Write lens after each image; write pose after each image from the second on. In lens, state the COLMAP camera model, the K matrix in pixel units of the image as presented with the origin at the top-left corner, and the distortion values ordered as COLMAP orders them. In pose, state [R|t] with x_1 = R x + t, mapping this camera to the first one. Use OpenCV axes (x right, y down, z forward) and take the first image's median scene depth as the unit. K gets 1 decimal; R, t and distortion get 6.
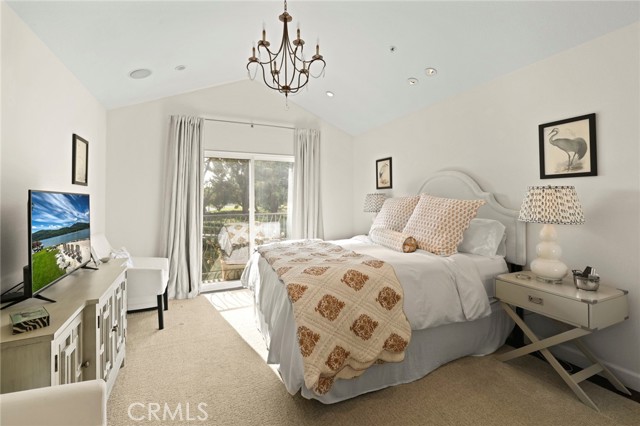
lens RADIAL K [[273.8, 0, 324.2], [0, 273.8, 207.9], [0, 0, 1]] dist [0.006181, -0.000353]
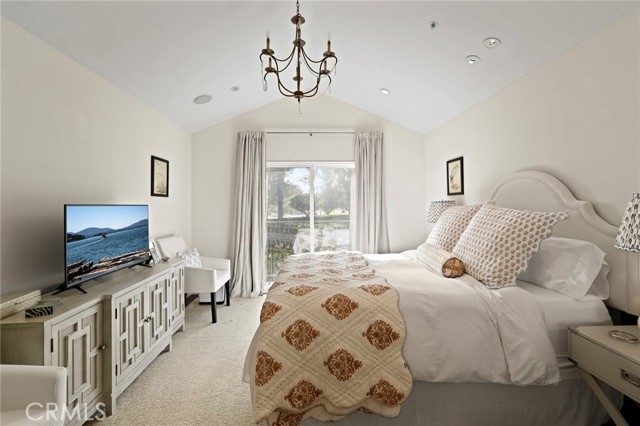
lens RADIAL K [[273.8, 0, 323.4], [0, 273.8, 212.5], [0, 0, 1]] dist [0.006181, -0.000353]
pose [[0.928793, 0.011425, -0.370422, 0.273456], [-0.011632, 0.999931, 0.001673, -0.022757], [0.370415, 0.002755, 0.928862, 0.134094]]
